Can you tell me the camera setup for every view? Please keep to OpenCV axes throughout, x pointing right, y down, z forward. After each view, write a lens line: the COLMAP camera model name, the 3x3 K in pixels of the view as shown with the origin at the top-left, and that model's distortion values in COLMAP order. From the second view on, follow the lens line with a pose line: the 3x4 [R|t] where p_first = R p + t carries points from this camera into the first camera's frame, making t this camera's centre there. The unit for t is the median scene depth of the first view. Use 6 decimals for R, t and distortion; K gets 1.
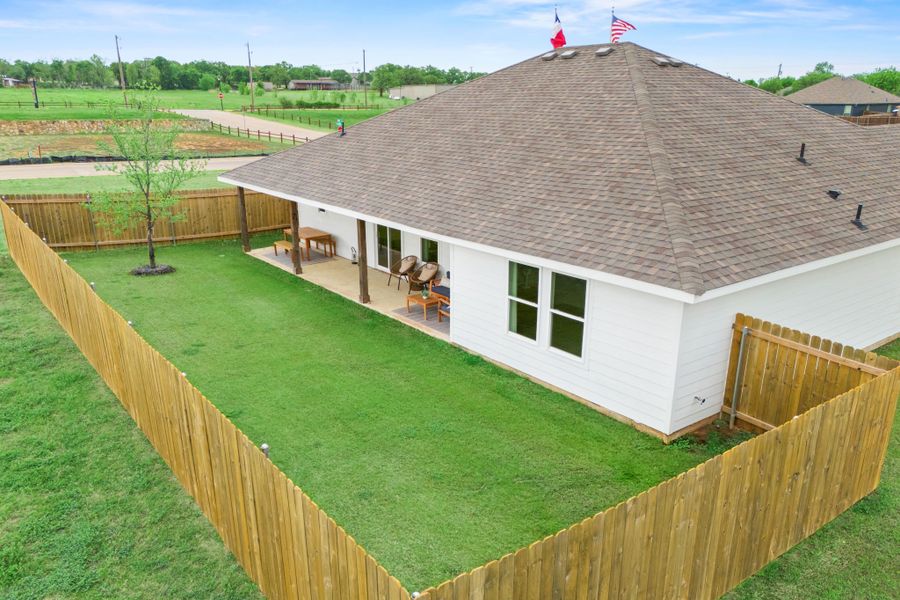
lens RADIAL K [[684.4, 0, 446.8], [0, 684.4, 334.8], [0, 0, 1]] dist [0.121840, -0.147897]
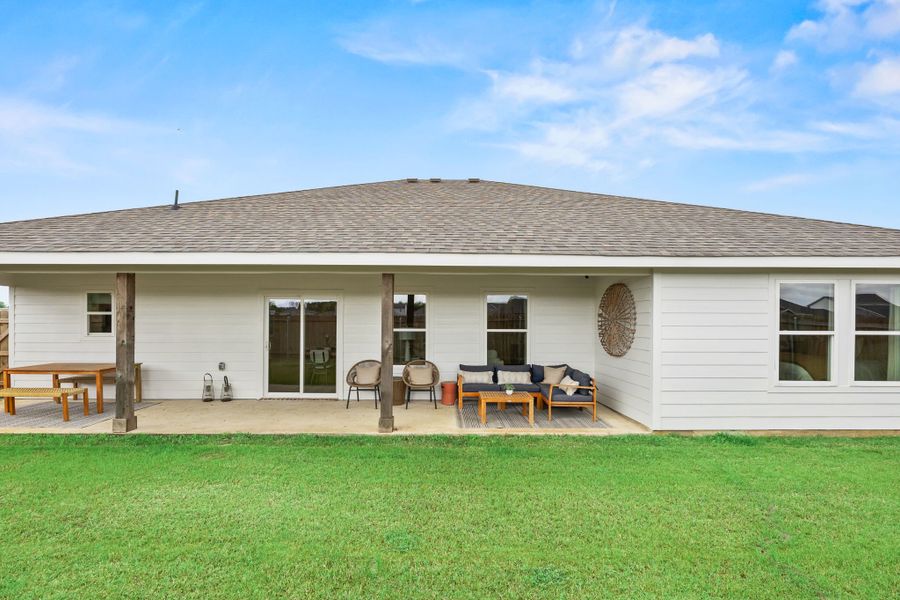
lens RADIAL K [[401.0, 0, 450.1], [0, 401.0, 329.6], [0, 0, 1]] dist [0.000089, 0.000079]
pose [[0.600734, 0.005466, 0.799431, -0.475854], [0.260218, 0.944184, -0.201997, -0.061683], [-0.755914, 0.329372, 0.565781, 1.004410]]
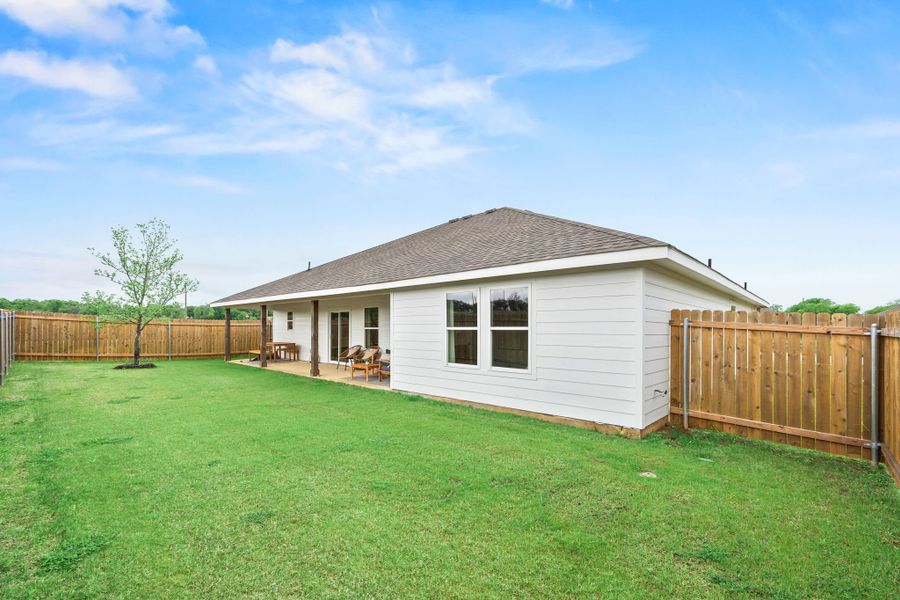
lens RADIAL K [[386.2, 0, 447.0], [0, 386.2, 329.5], [0, 0, 1]] dist [-0.000267, 0.000119]
pose [[0.985813, 0.004560, 0.167788, -0.010744], [0.050964, 0.944307, -0.325096, 0.139572], [-0.159926, 0.329035, 0.930677, 0.434192]]
